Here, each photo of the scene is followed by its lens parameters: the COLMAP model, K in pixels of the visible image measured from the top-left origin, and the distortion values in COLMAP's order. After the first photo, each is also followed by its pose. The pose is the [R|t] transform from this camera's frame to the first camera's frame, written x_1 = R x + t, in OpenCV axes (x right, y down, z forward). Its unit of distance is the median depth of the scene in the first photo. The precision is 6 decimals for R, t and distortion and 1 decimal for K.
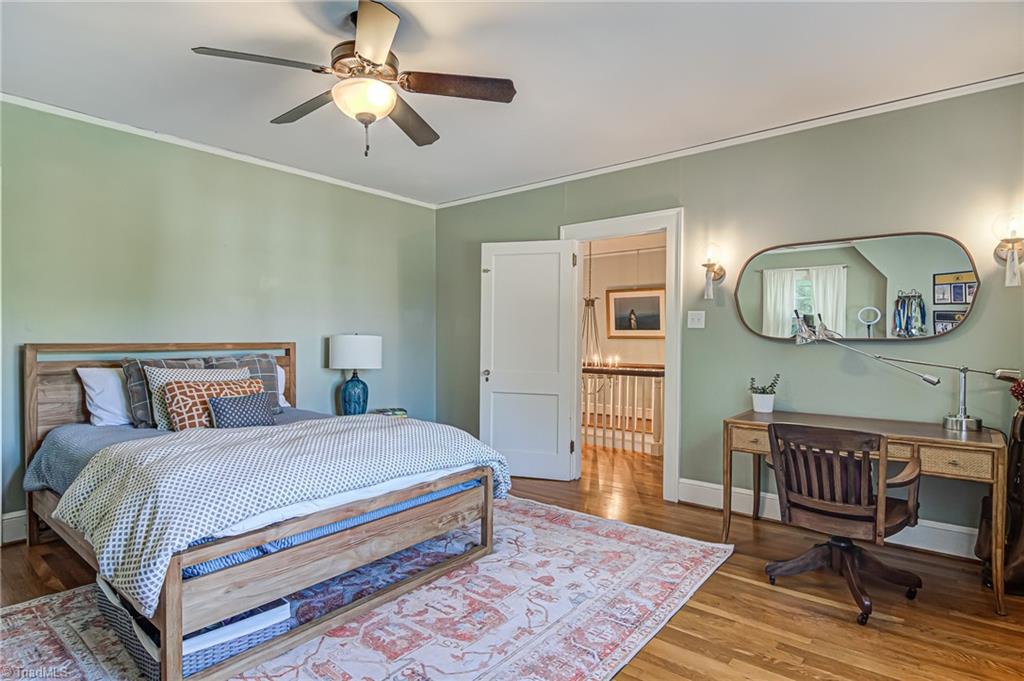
lens RADIAL K [[553.9, 0, 510.3], [0, 553.9, 341.1], [0, 0, 1]] dist [0.004314, -0.001857]
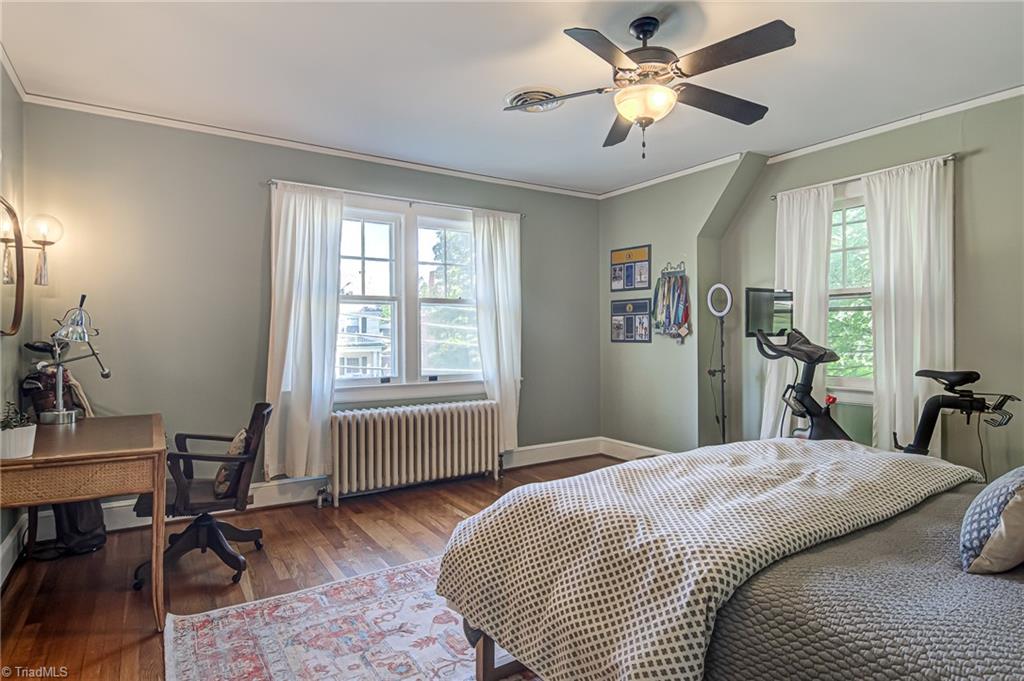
lens RADIAL K [[553.9, 0, 506.4], [0, 553.9, 342.0], [0, 0, 1]] dist [0.004314, -0.001857]
pose [[-0.954067, -0.008842, 0.299461, -0.271147], [-0.004408, 0.999870, 0.015478, -0.009263], [-0.299559, 0.013447, -0.953983, 1.724655]]
